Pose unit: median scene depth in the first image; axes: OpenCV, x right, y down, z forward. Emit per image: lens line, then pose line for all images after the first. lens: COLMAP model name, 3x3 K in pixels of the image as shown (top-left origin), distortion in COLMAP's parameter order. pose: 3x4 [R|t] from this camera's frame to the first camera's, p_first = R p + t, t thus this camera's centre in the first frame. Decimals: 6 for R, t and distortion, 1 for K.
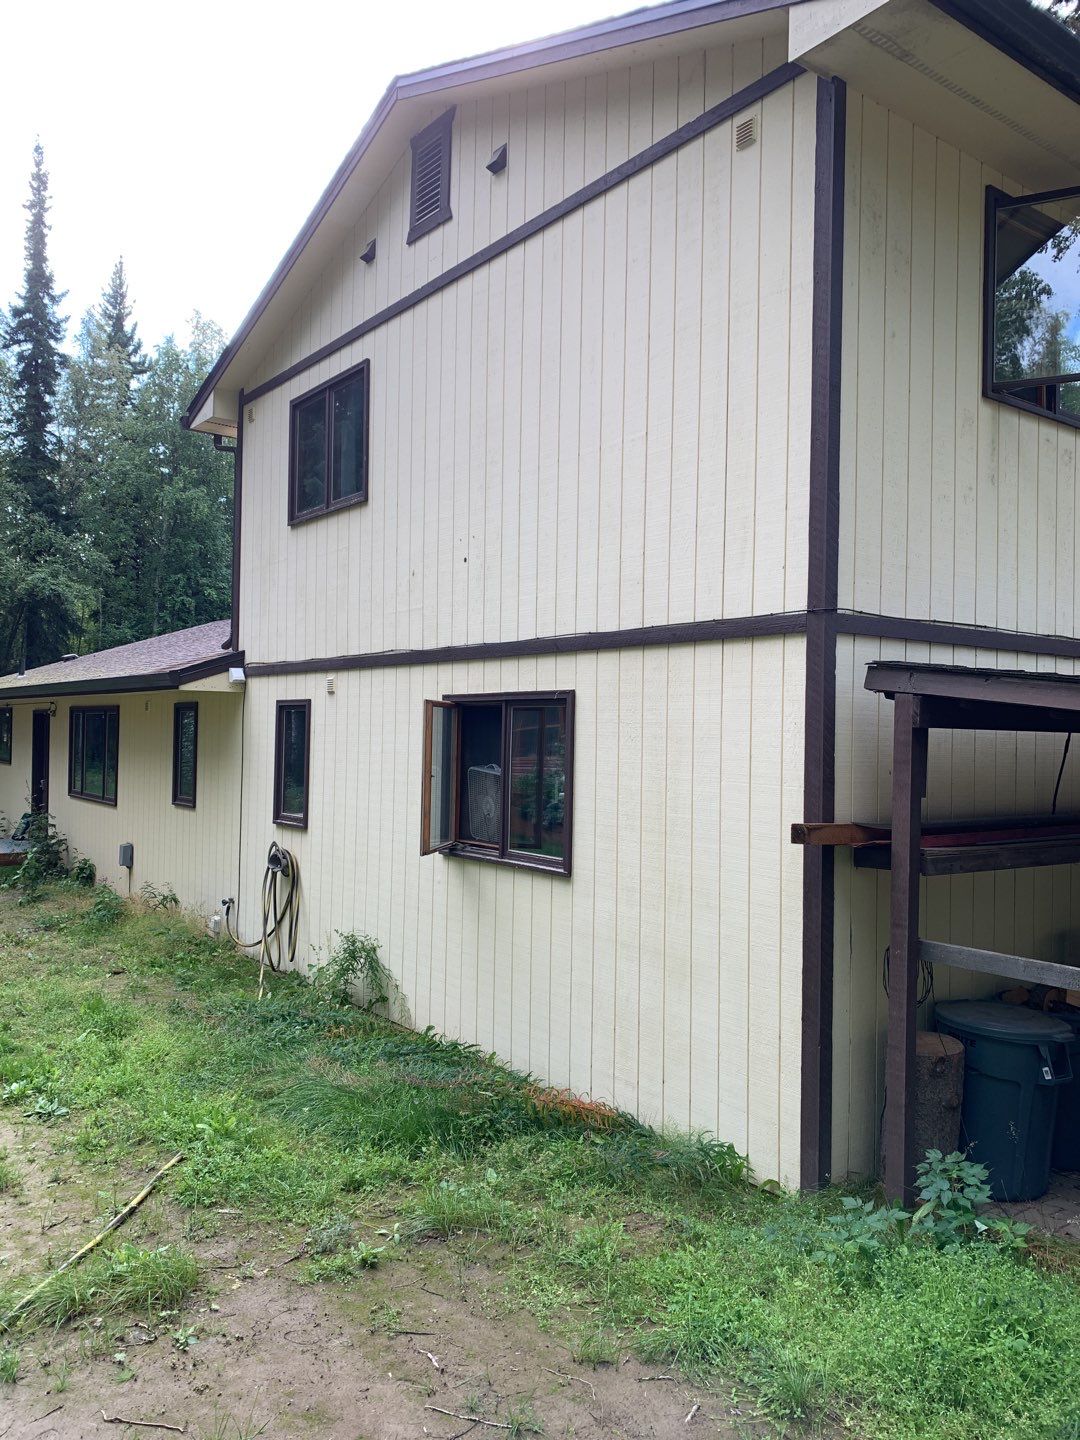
lens RADIAL K [[1134.1, 0, 540.0], [0, 1134.1, 720.0], [0, 0, 1]] dist [0.013296, 0.003222]
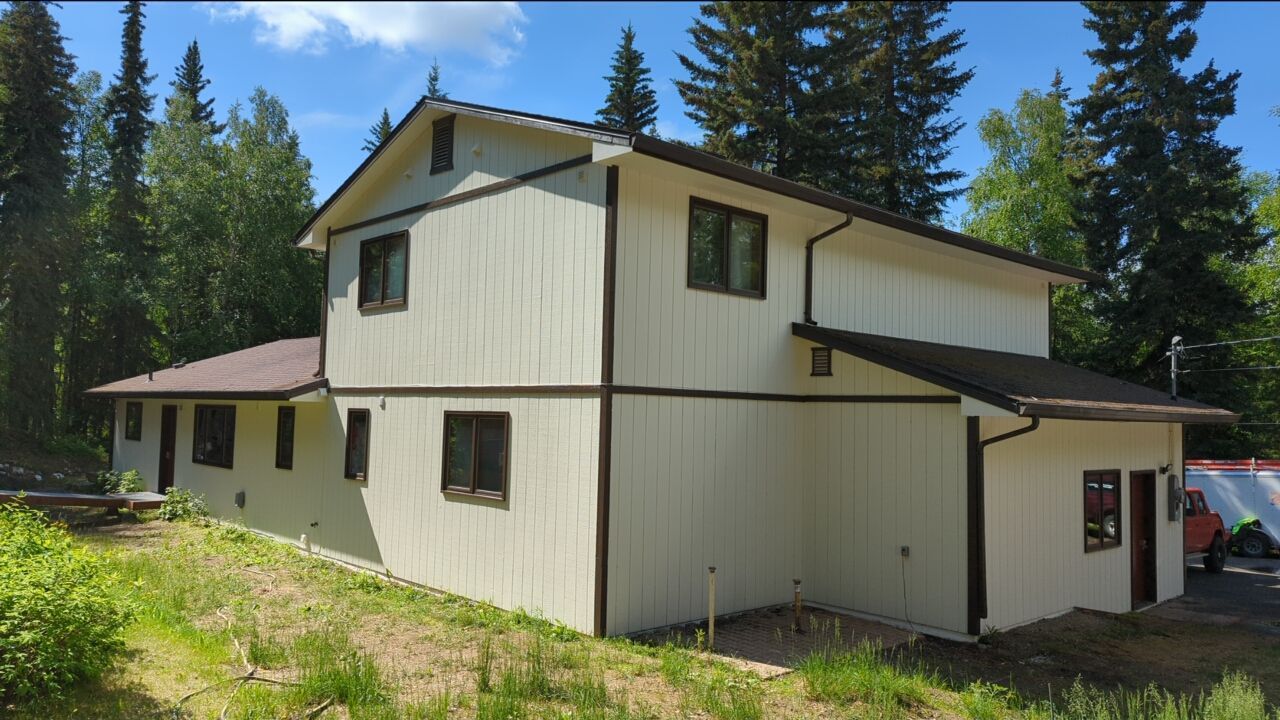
lens RADIAL K [[910.4, 0, 643.8], [0, 910.4, 363.8], [0, 0, 1]] dist [0.051682, -0.065526]
pose [[0.991729, 0.011317, 0.127852, 0.041178], [-0.006459, 0.999244, -0.038343, -0.036400], [-0.128189, 0.037200, 0.991052, -0.477603]]
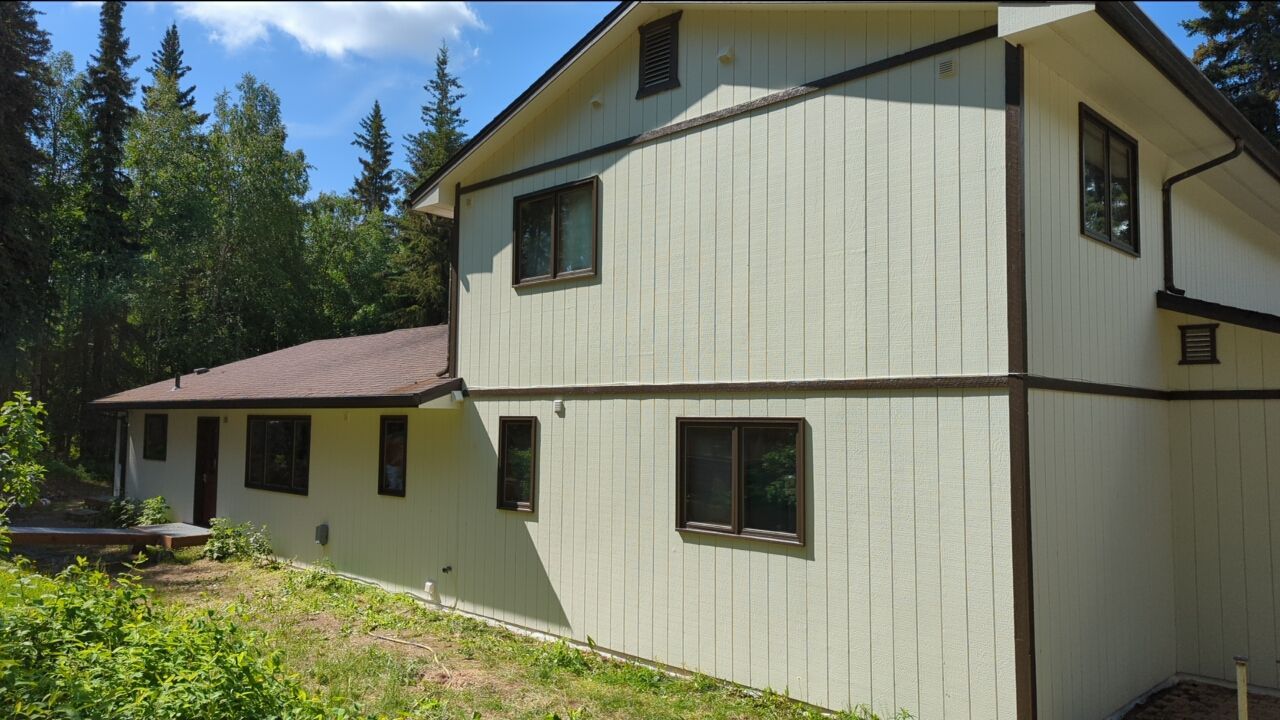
lens RADIAL K [[906.8, 0, 640.0], [0, 906.8, 360.0], [0, 0, 1]] dist [0.068192, -0.090761]
pose [[0.985845, 0.002959, 0.167632, -0.255395], [0.005632, 0.998696, -0.050749, -0.030123], [-0.167563, 0.050975, 0.984543, -0.085946]]
